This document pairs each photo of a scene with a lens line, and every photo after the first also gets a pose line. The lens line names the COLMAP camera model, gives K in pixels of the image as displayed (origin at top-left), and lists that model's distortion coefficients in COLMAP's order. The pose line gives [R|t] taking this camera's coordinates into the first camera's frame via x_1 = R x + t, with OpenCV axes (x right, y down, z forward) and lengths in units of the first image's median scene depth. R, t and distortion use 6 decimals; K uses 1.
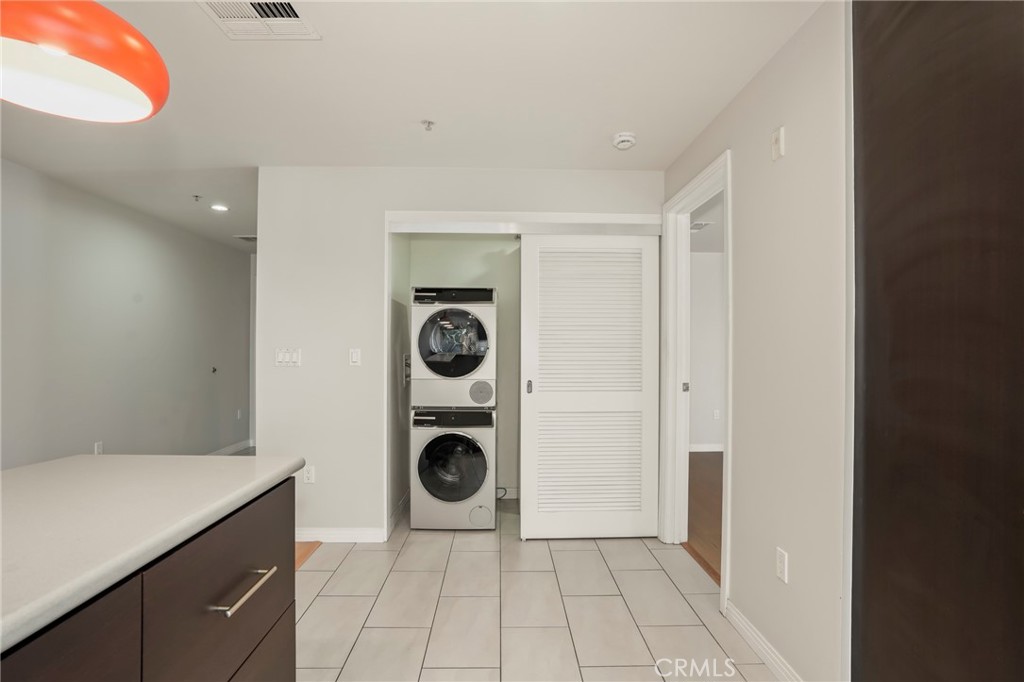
lens RADIAL K [[529.0, 0, 519.4], [0, 529.0, 344.6], [0, 0, 1]] dist [-0.034820, -0.000078]
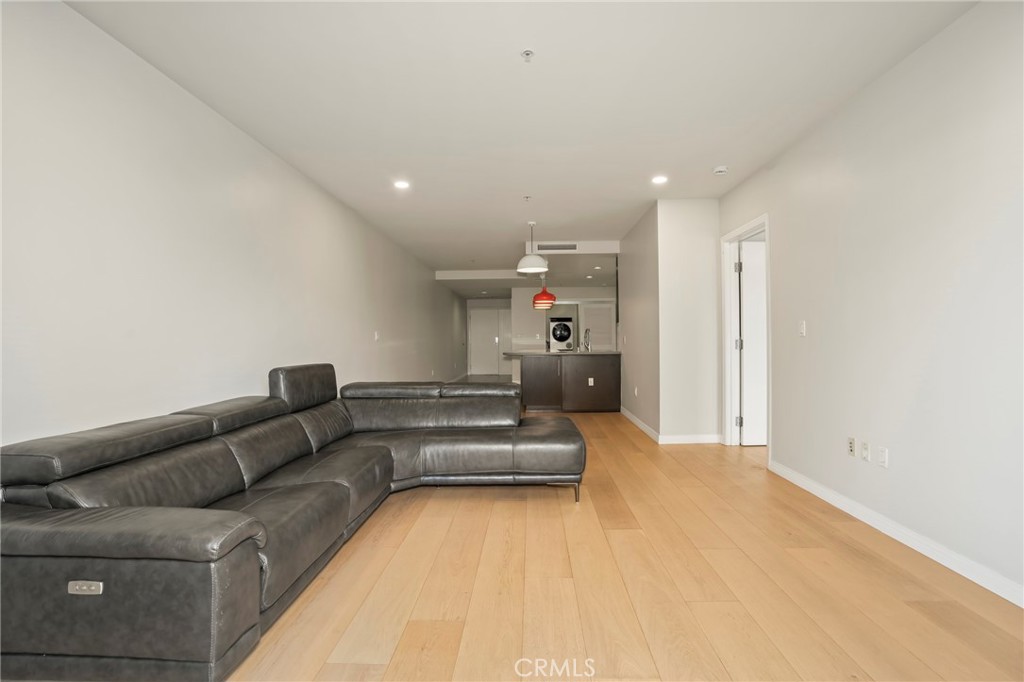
lens RADIAL K [[475.8, 0, 519.9], [0, 475.8, 341.7], [0, 0, 1]] dist [-0.049488, 0.017433]
pose [[0.998506, -0.017985, -0.051594, -0.248010], [0.018639, 0.999752, 0.012226, 0.016197], [0.051361, -0.013169, 0.998593, -2.405113]]
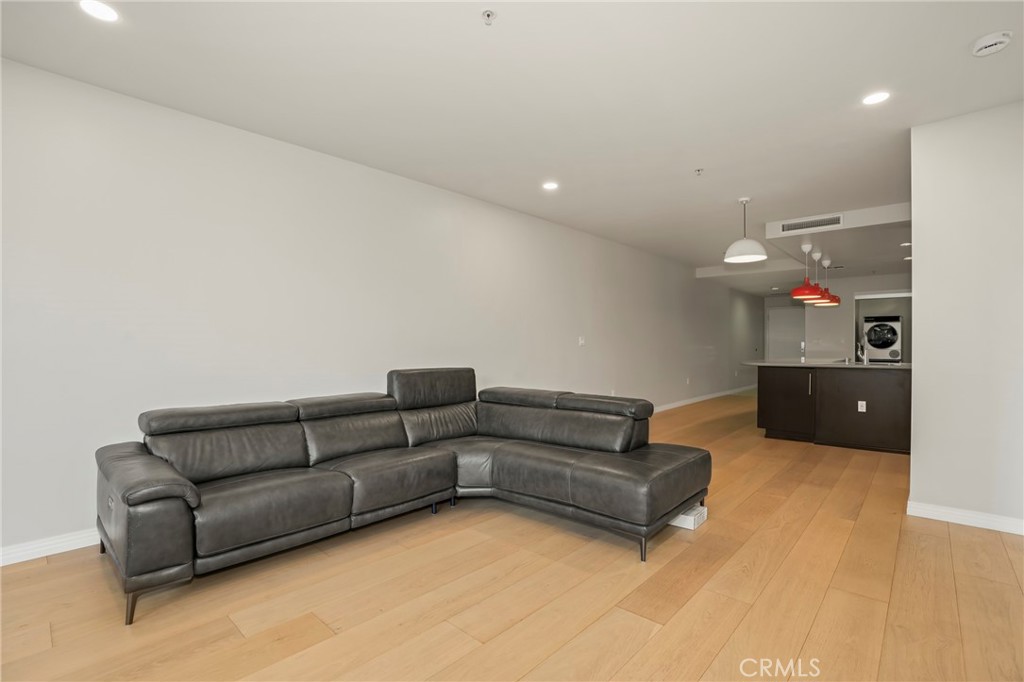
lens RADIAL K [[475.8, 0, 510.1], [0, 475.8, 349.4], [0, 0, 1]] dist [-0.049488, 0.017433]
pose [[0.720156, -0.002027, -0.693810, 0.161298], [0.012980, 0.999860, 0.010551, 0.014082], [0.693691, -0.016604, 0.720081, -2.118728]]
